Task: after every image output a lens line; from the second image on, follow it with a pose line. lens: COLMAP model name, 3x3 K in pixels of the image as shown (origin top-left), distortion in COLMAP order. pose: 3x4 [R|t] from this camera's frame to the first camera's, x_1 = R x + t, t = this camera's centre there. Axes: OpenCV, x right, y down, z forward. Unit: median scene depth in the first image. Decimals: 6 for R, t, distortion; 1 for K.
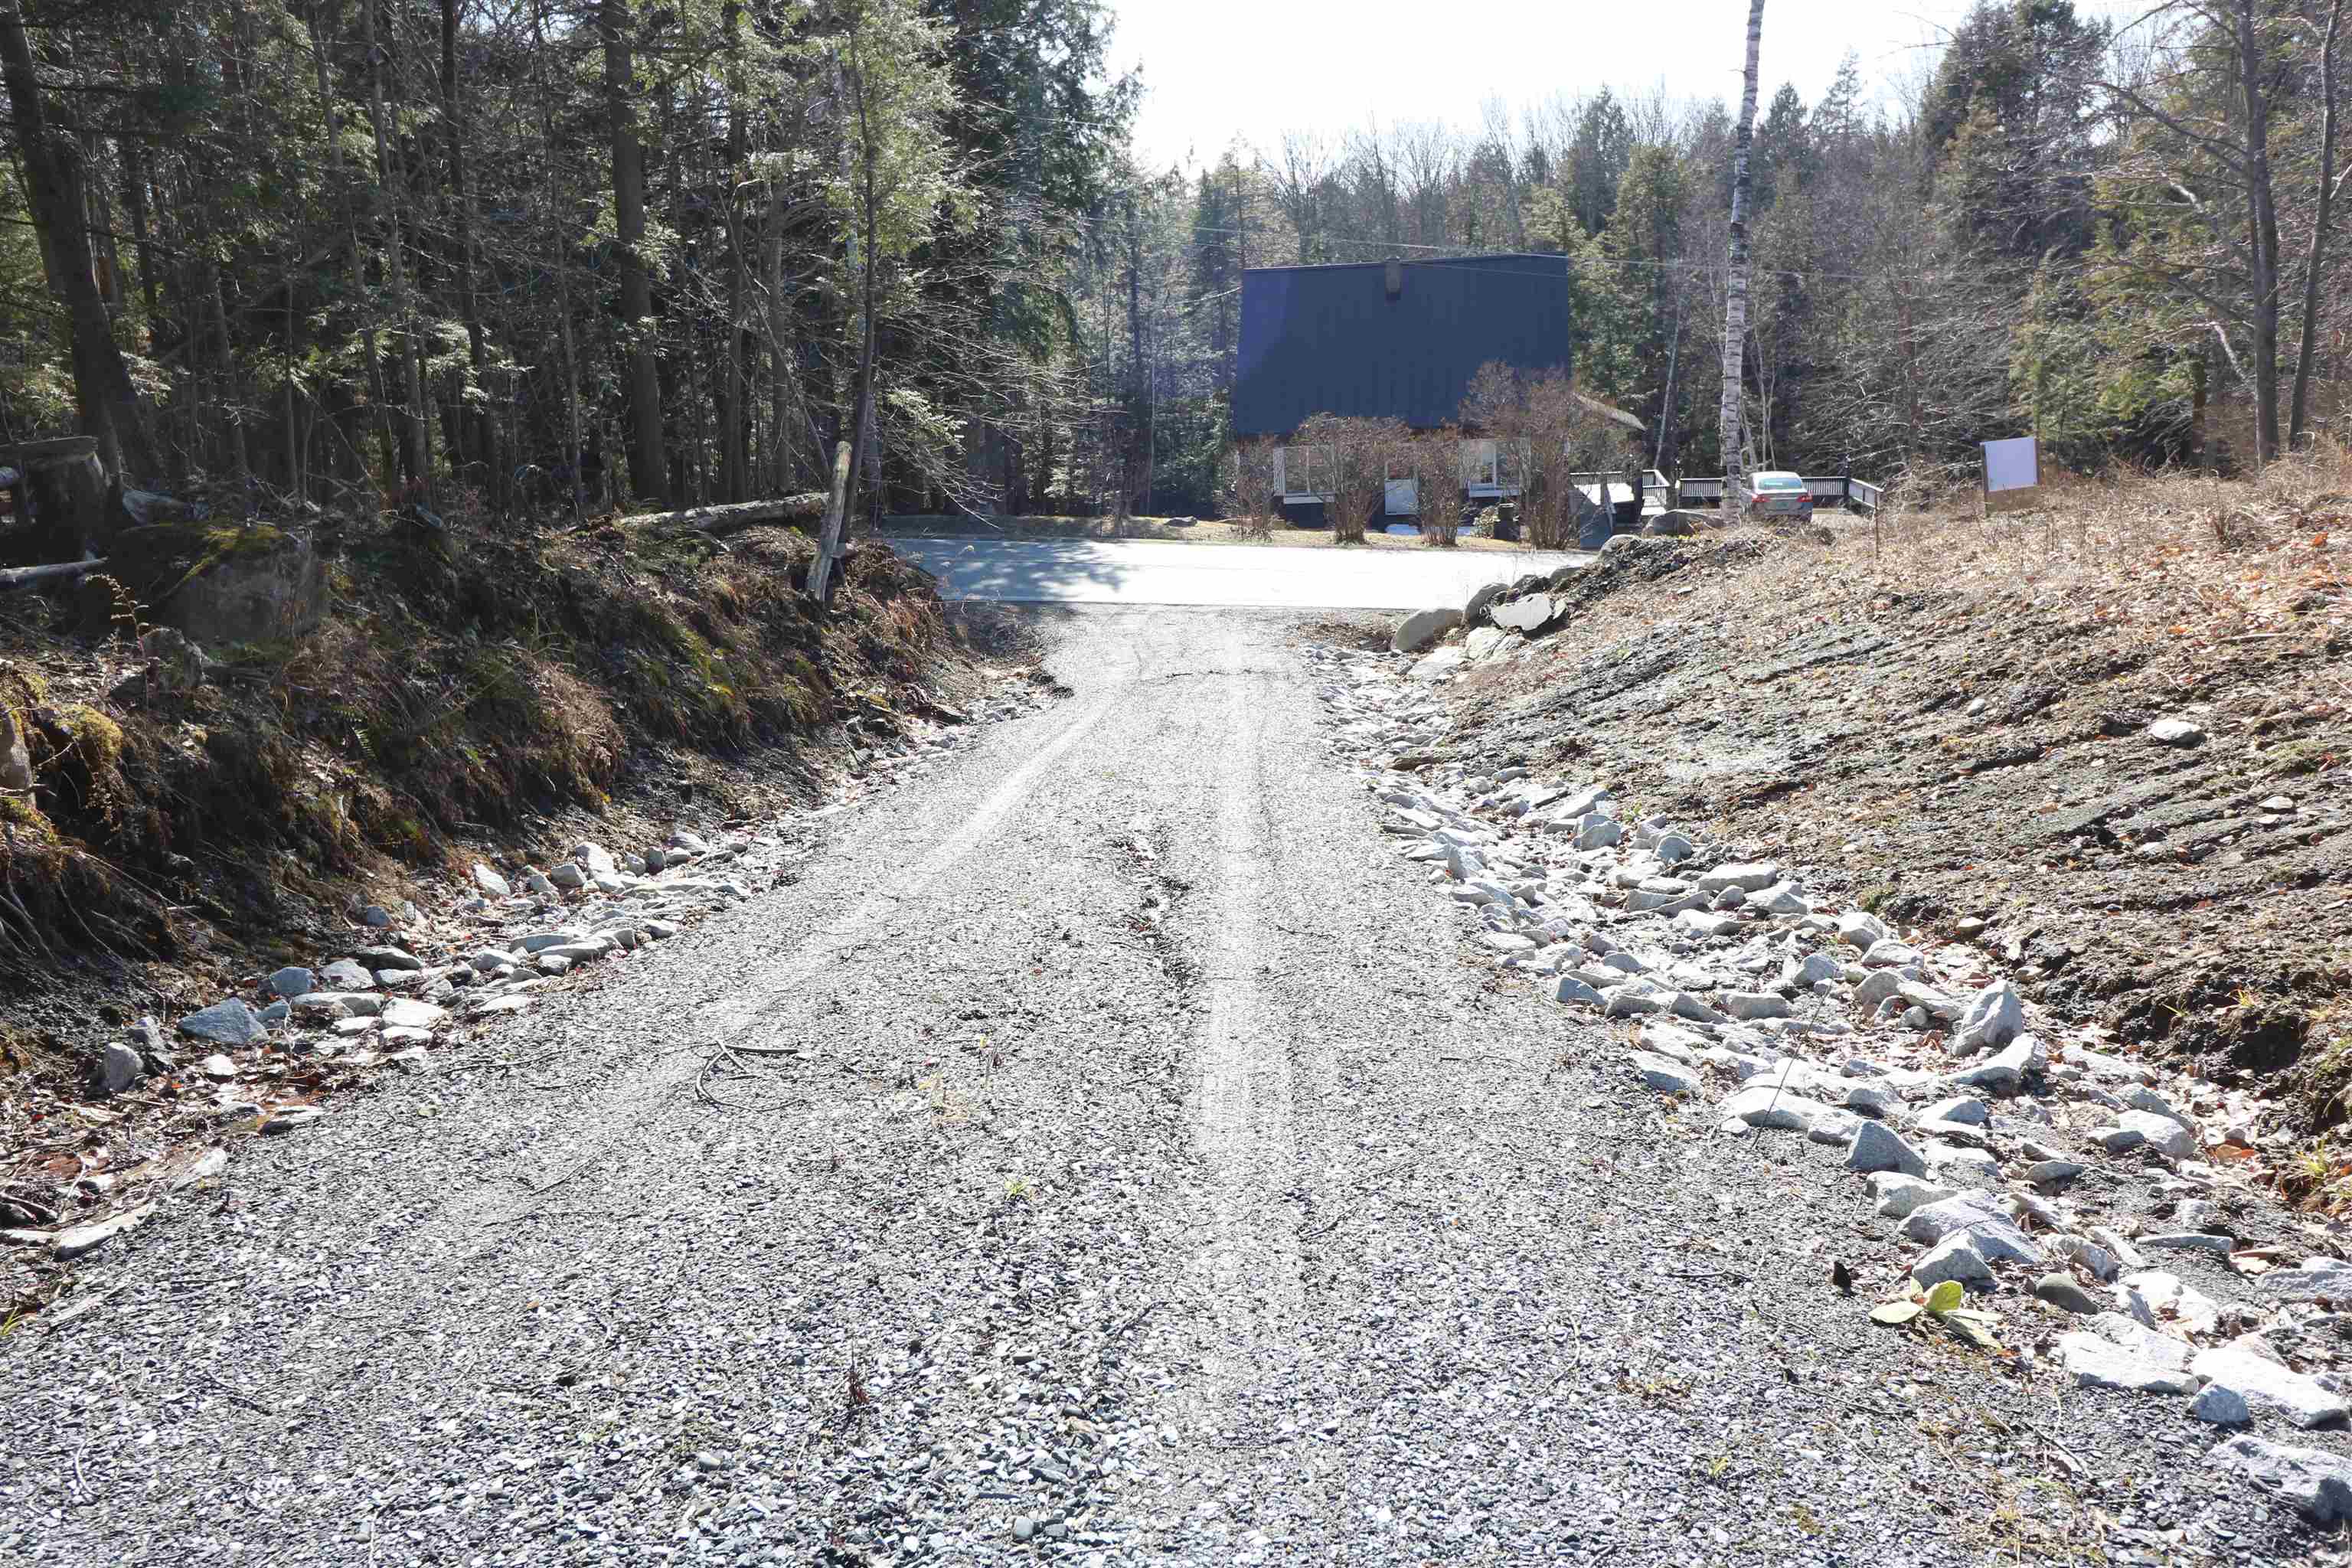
lens RADIAL K [[1758.6, 0, 1178.1], [0, 1758.6, 783.6], [0, 0, 1]] dist [-0.008901, 0.000133]
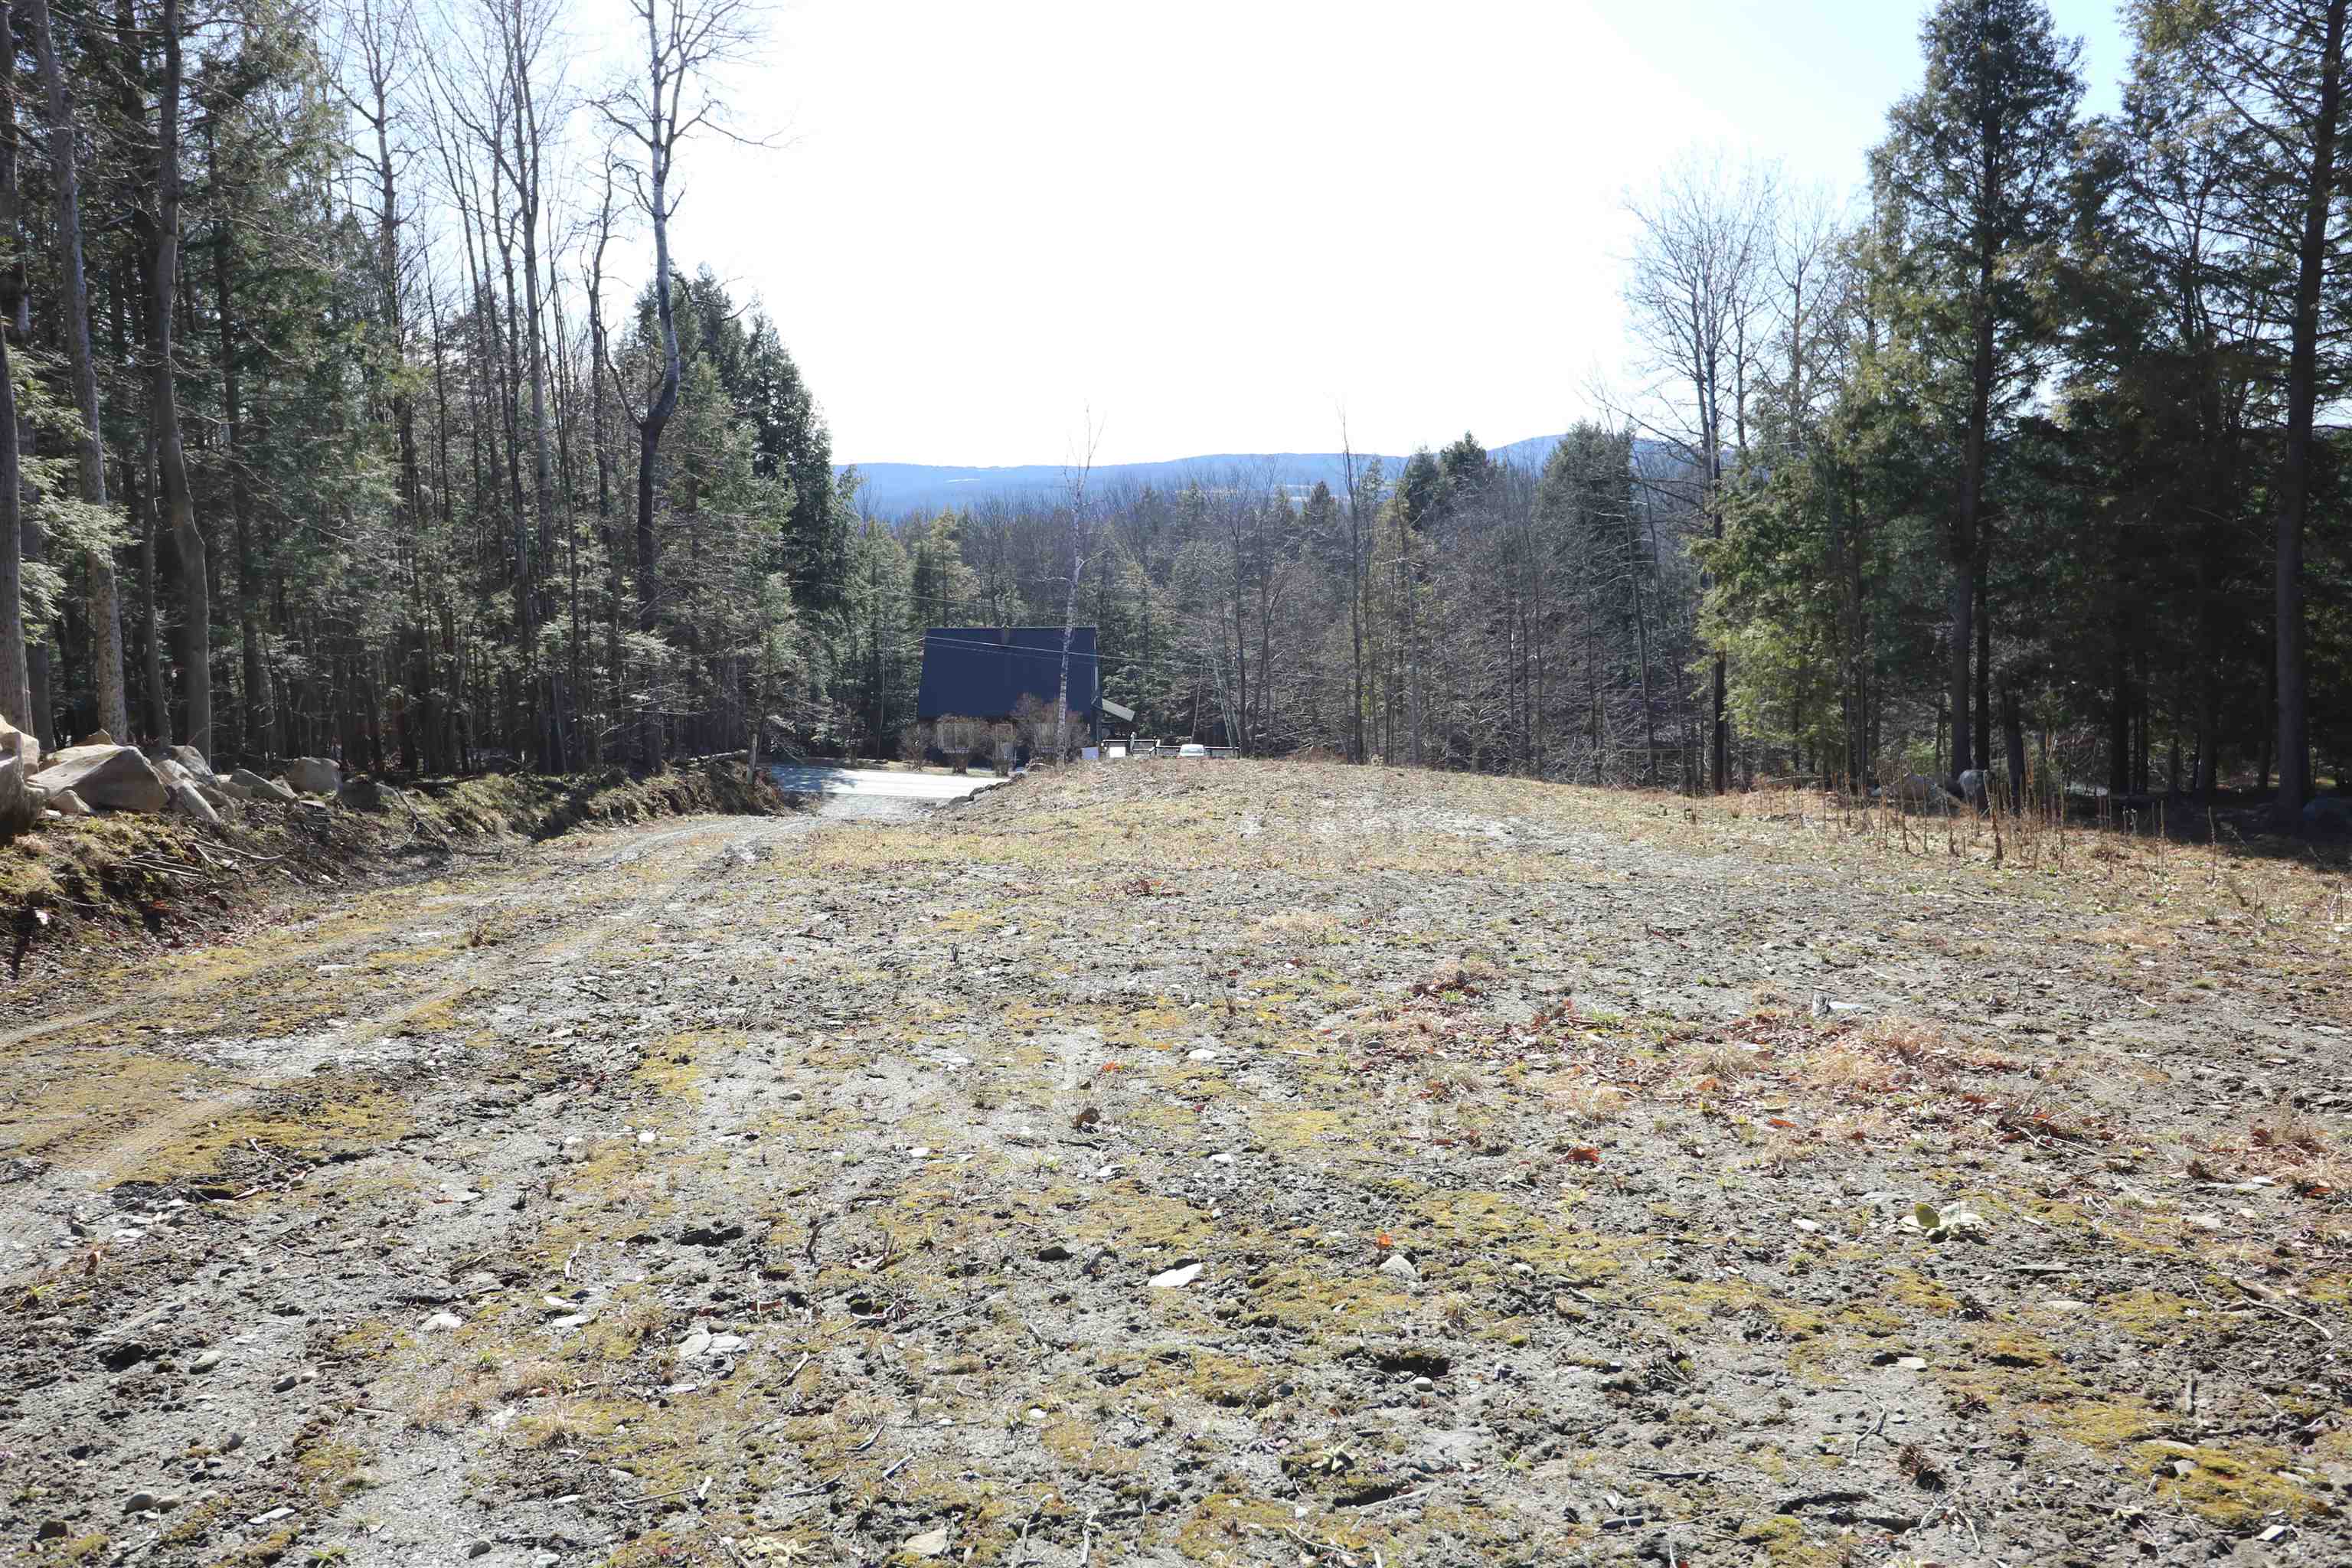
lens RADIAL K [[1758.6, 0, 1174.7], [0, 1758.6, 781.1], [0, 0, 1]] dist [-0.008901, 0.000133]
pose [[0.990173, 0.027941, 0.137028, 0.093022], [-0.009161, 0.990693, -0.135807, 0.244533], [-0.139547, 0.133217, 0.981214, -1.729468]]
